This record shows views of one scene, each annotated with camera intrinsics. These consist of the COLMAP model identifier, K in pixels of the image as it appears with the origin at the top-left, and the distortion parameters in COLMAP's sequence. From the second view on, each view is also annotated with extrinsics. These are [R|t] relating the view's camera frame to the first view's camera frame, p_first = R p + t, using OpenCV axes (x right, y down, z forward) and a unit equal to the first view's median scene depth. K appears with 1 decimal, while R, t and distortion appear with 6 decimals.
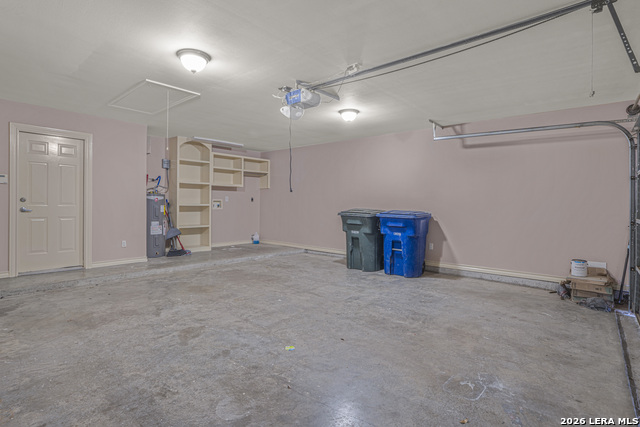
lens RADIAL K [[328.0, 0, 320.0], [0, 328.0, 213.5], [0, 0, 1]] dist [-0.069980, 0.026135]
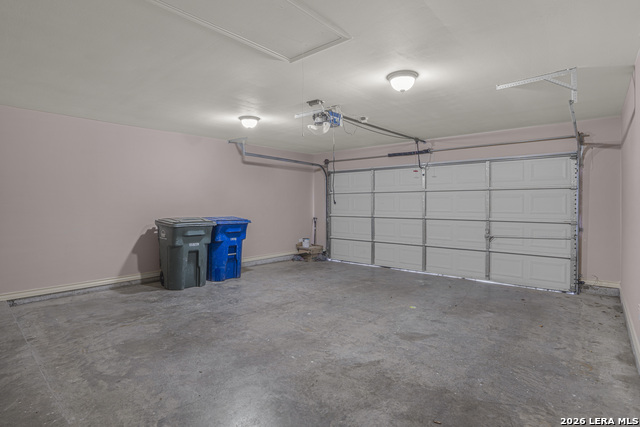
lens RADIAL K [[328.0, 0, 320.0], [0, 328.0, 213.5], [0, 0, 1]] dist [-0.069980, 0.026135]
pose [[0.005432, -0.044128, 0.999011, -1.280671], [0.031386, 0.998541, 0.043937, -0.090828], [-0.999493, 0.031116, 0.006810, 1.116801]]
